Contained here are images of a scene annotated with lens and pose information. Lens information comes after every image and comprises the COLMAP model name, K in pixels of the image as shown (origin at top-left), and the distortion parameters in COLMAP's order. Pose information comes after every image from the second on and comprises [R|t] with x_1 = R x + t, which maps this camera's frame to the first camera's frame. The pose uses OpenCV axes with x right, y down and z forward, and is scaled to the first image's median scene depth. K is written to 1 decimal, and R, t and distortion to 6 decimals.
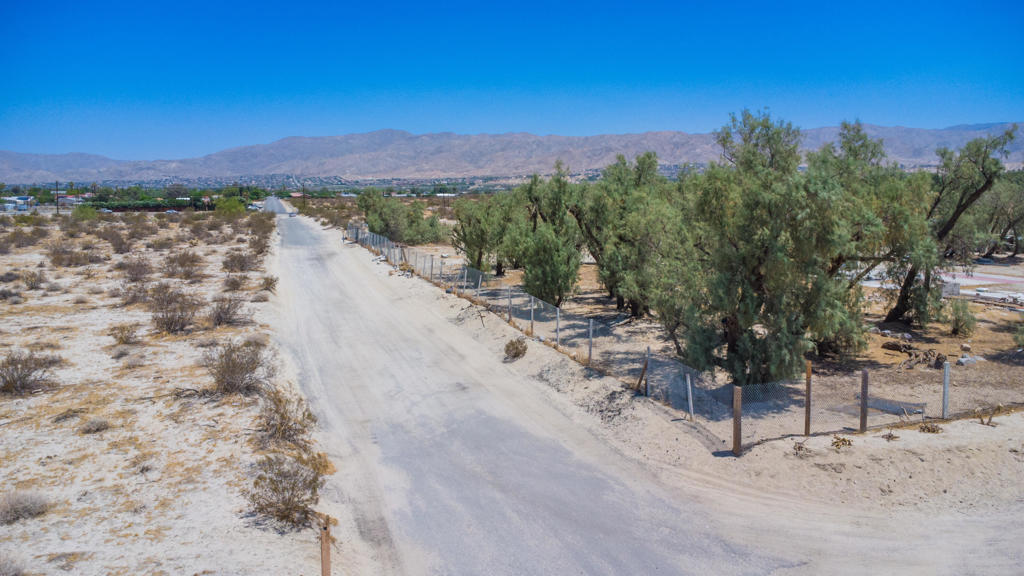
lens RADIAL K [[758.6, 0, 501.9], [0, 758.6, 283.8], [0, 0, 1]] dist [0.004669, 0.004296]
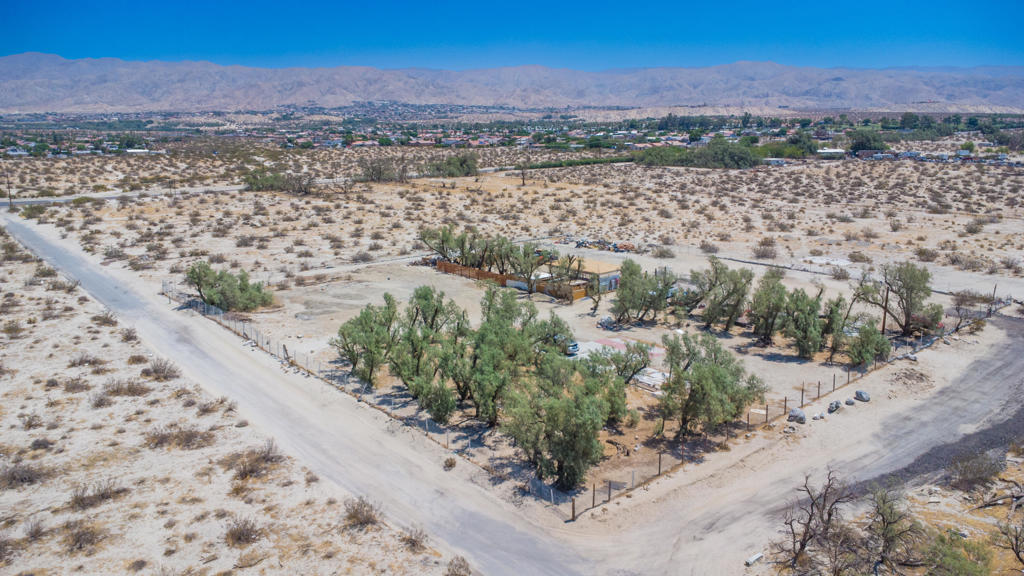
lens RADIAL K [[758.6, 0, 520.0], [0, 758.6, 285.9], [0, 0, 1]] dist [0.004669, 0.004296]
pose [[0.913890, -0.065695, 0.400611, -0.722133], [0.029183, 0.994898, 0.096575, -0.702228], [-0.404911, -0.076568, 0.911145, -1.099760]]
